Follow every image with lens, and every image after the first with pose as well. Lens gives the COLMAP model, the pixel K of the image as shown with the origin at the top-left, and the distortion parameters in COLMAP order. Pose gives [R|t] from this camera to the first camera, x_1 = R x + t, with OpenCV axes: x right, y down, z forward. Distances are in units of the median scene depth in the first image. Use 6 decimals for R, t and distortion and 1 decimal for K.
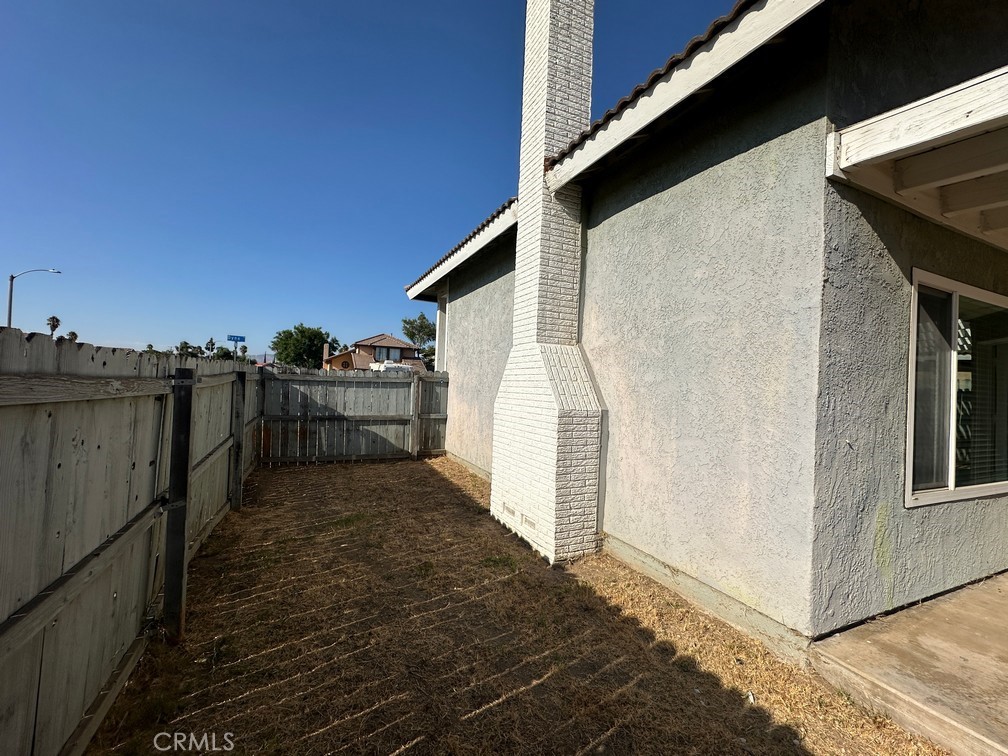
lens RADIAL K [[423.1, 0, 507.4], [0, 423.1, 383.6], [0, 0, 1]] dist [0.001063, 0.000056]
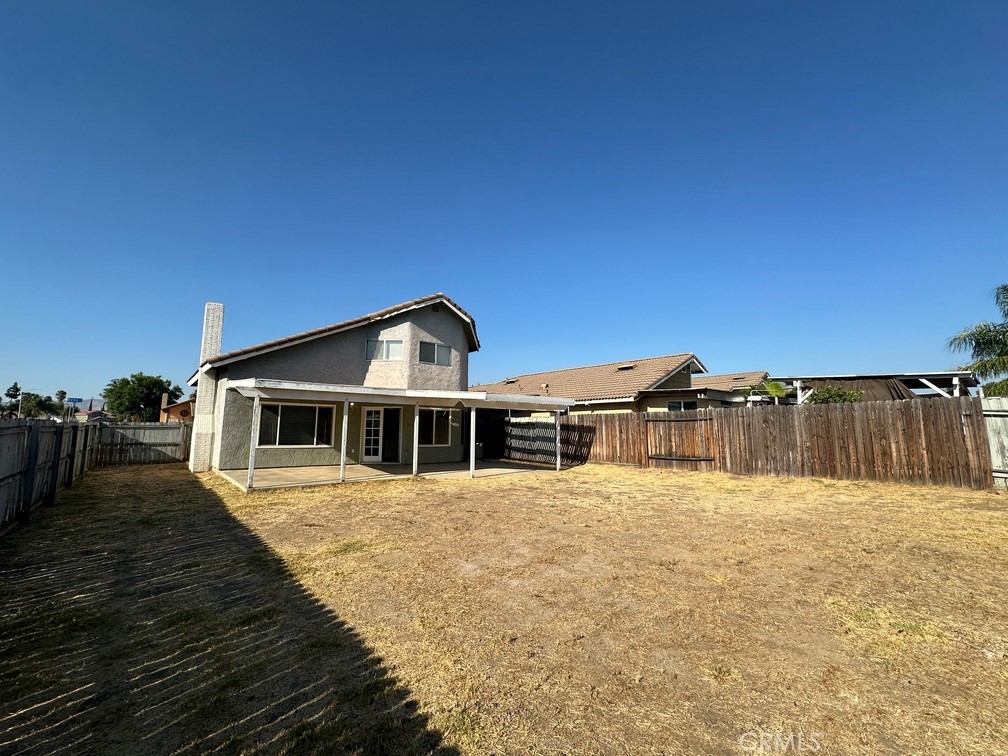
lens RADIAL K [[398.6, 0, 491.4], [0, 398.6, 374.0], [0, 0, 1]] dist [-0.014733, 0.000135]
pose [[0.962474, -0.002232, 0.271365, 0.686803], [0.035499, 0.992409, -0.117746, 0.020628], [-0.269042, 0.122961, 0.955247, -1.280352]]
